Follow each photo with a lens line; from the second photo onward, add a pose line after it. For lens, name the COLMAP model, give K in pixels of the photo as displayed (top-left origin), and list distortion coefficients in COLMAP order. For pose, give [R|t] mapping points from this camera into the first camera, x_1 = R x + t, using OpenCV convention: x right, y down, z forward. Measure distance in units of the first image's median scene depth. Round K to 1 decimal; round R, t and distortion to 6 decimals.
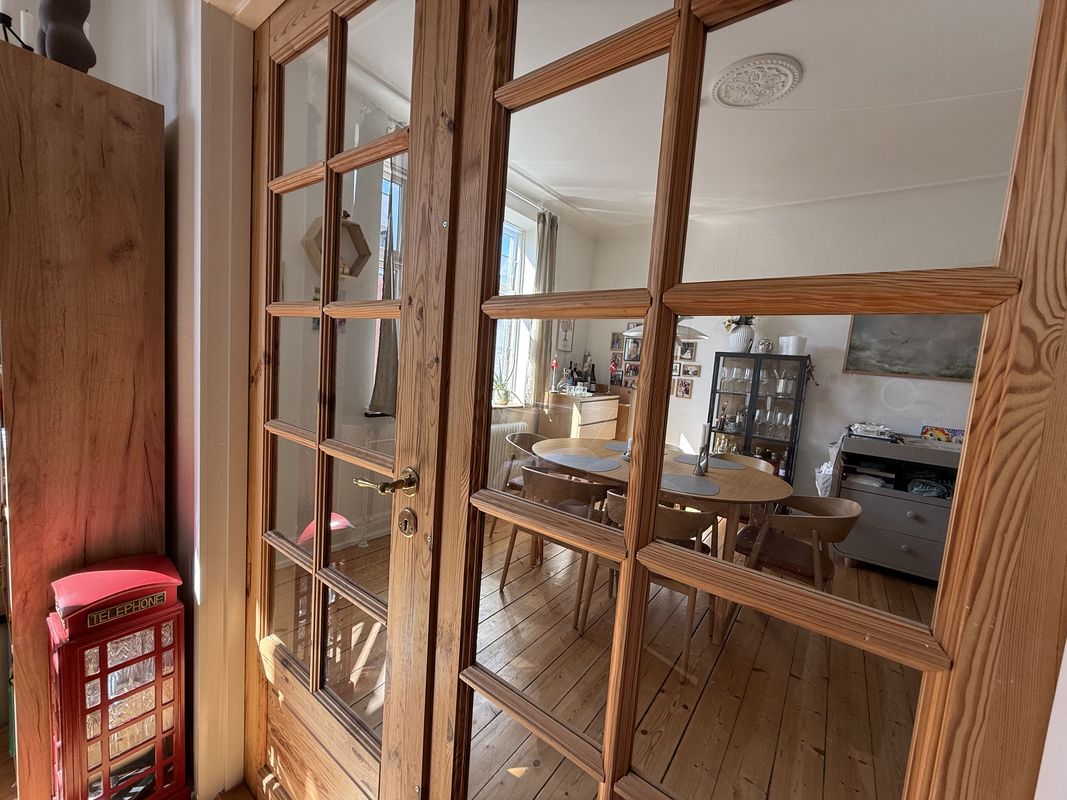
lens RADIAL K [[423.9, 0, 529.9], [0, 423.9, 400.6], [0, 0, 1]] dist [0.000245, -0.000601]
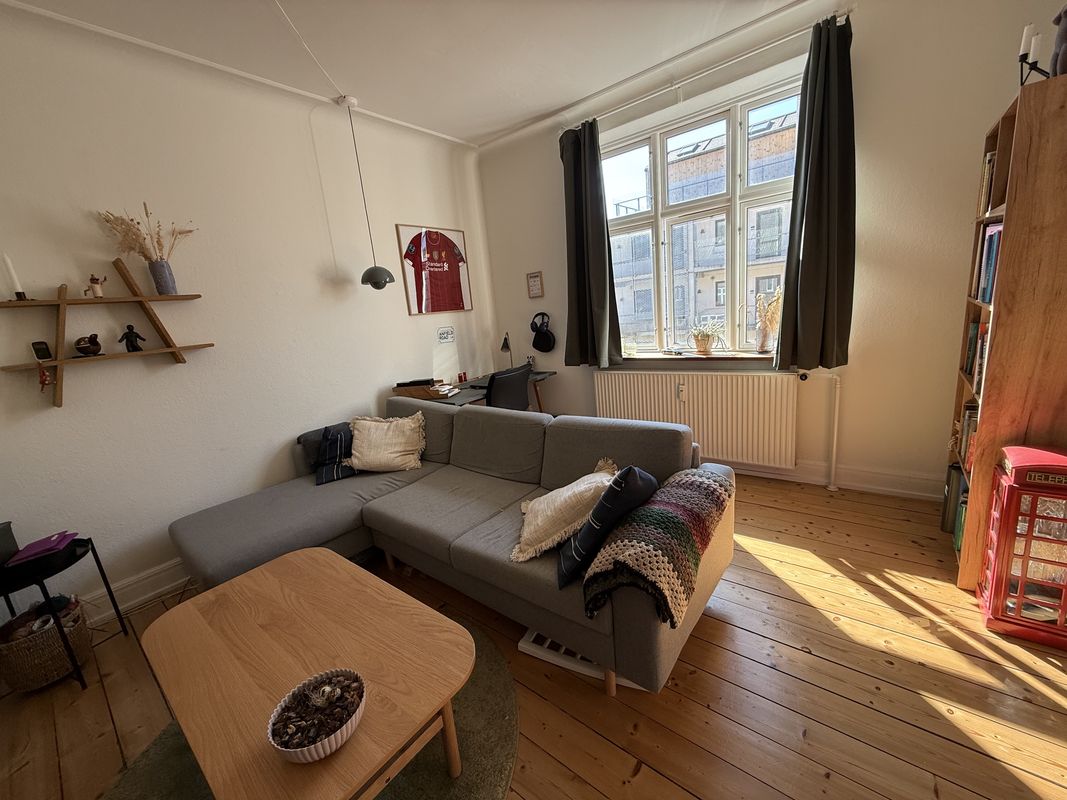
lens RADIAL K [[423.9, 0, 529.9], [0, 423.9, 400.6], [0, 0, 1]] dist [0.000245, -0.000601]
pose [[-0.047427, 0.135842, -0.989595, 0.173702], [0.000801, 0.990714, 0.135957, 0.022474], [0.998874, 0.005656, -0.047095, -0.249609]]
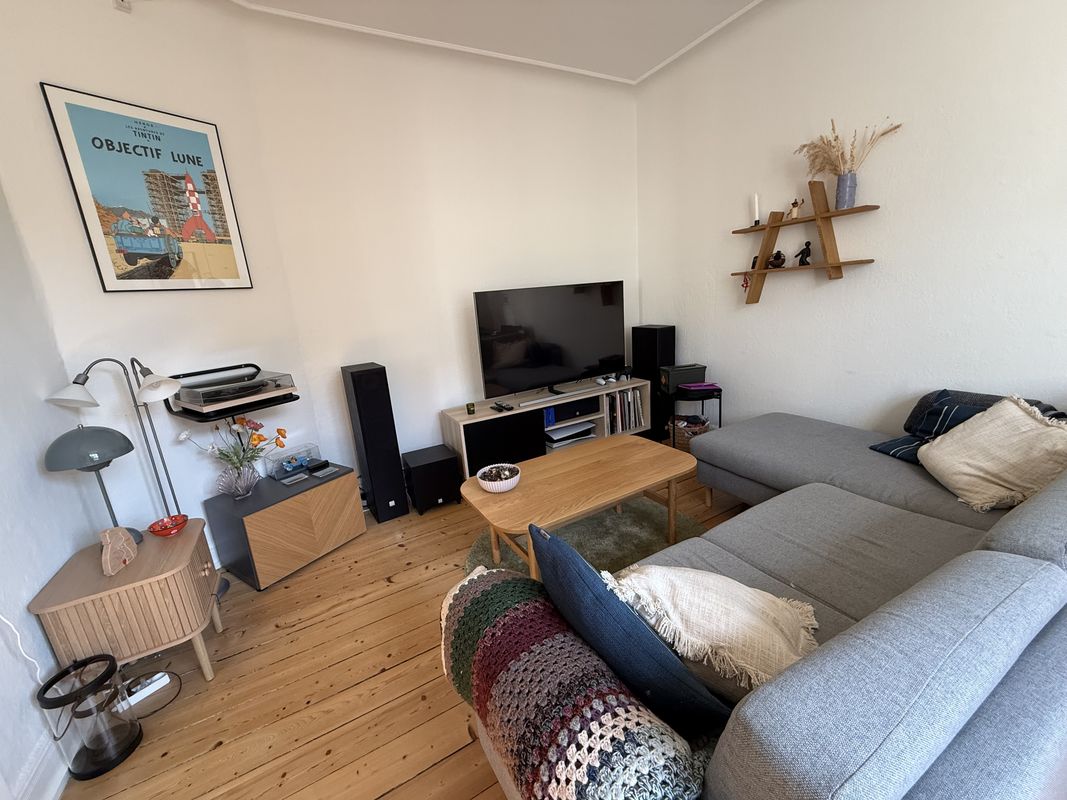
lens RADIAL K [[423.5, 0, 530.1], [0, 423.5, 400.0], [0, 0, 1]] dist [-0.000679, 0.000196]
pose [[-0.913832, -0.105810, 0.392066, -0.469977], [0.045076, 0.933063, 0.356878, -0.047682], [-0.403584, 0.343799, -0.847893, 0.116038]]
